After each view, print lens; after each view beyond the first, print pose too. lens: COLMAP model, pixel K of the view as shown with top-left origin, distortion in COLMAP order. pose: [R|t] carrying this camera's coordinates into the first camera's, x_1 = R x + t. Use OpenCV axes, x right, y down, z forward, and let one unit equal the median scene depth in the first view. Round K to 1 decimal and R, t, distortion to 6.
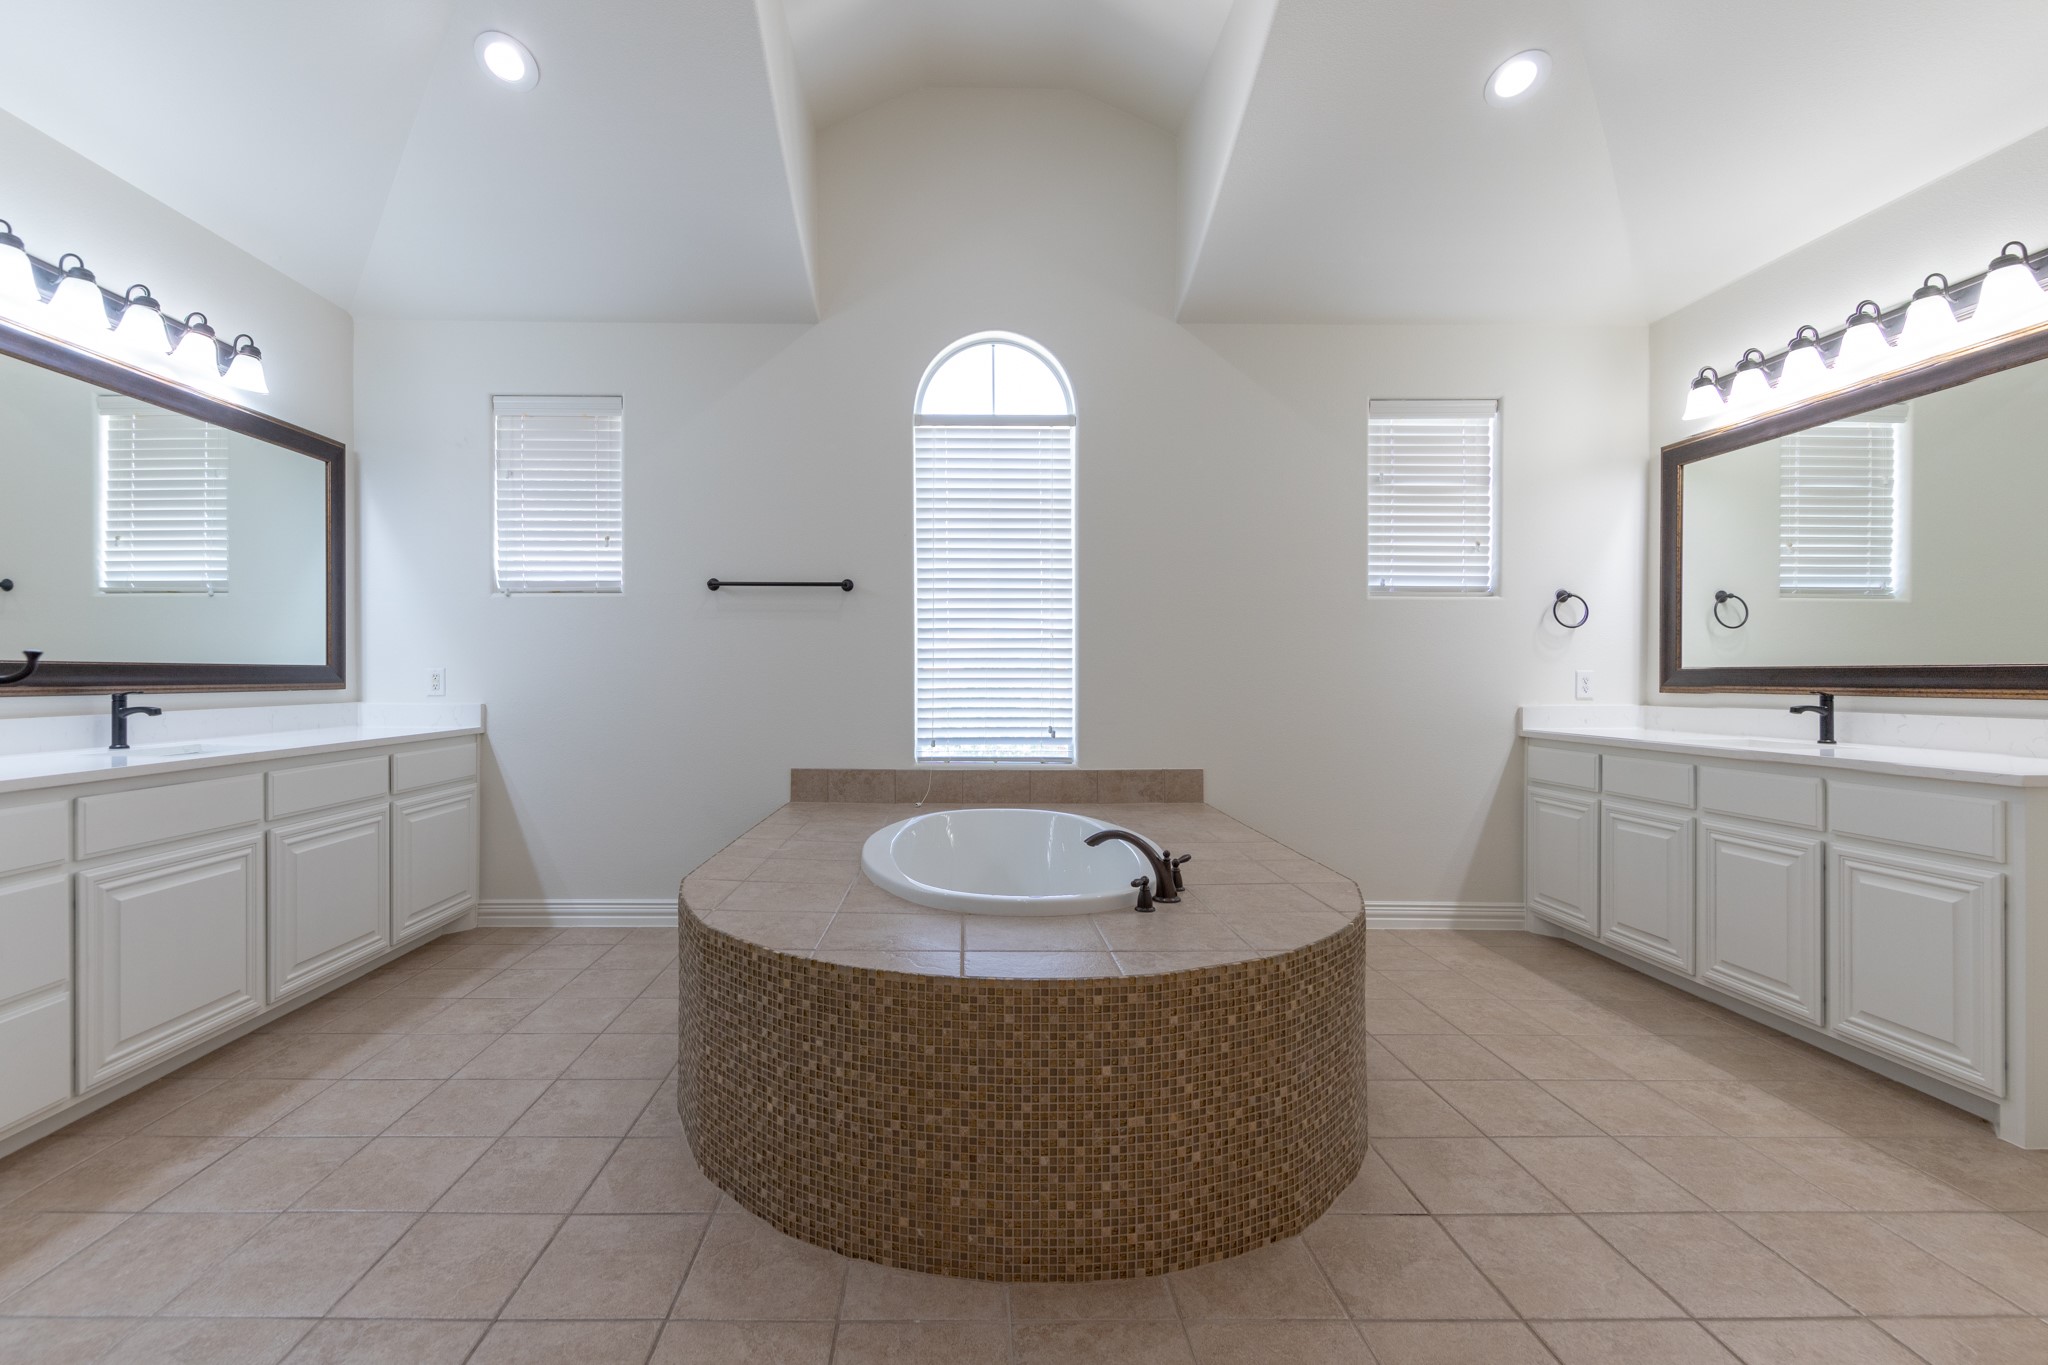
lens RADIAL K [[922.4, 0, 958.1], [0, 922.4, 677.0], [0, 0, 1]] dist [0.011405, -0.004439]
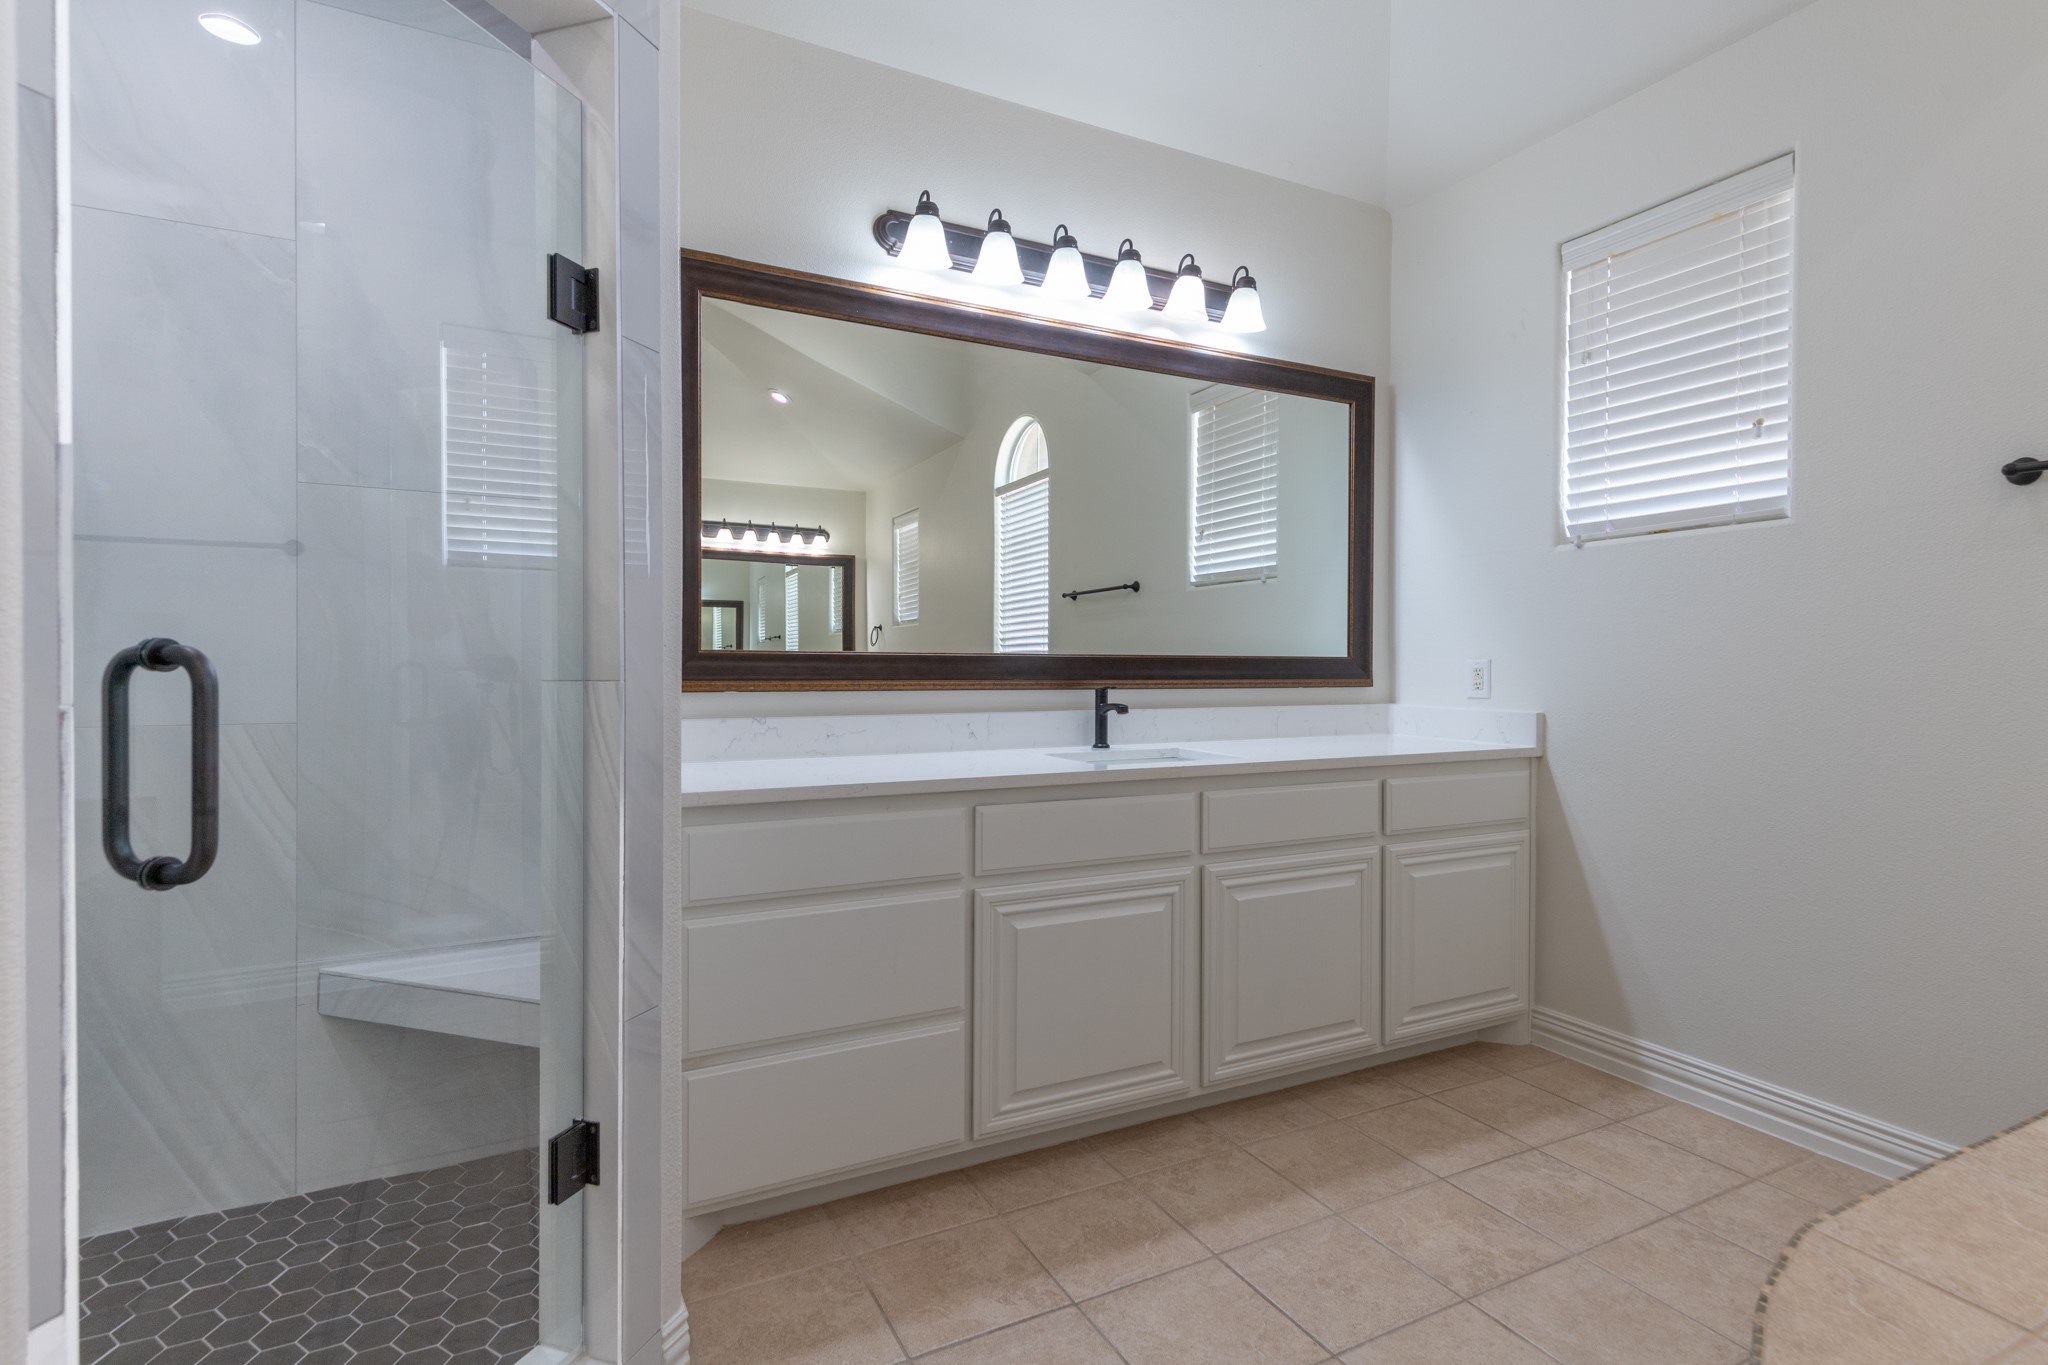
lens RADIAL K [[965.9, 0, 1011.2], [0, 965.9, 671.8], [0, 0, 1]] dist [0.017410, -0.002626]
pose [[0.446040, 0.006121, -0.894992, -0.057805], [-0.004466, 0.999979, 0.004613, -0.002020], [0.895002, 0.001939, 0.446058, 0.350155]]
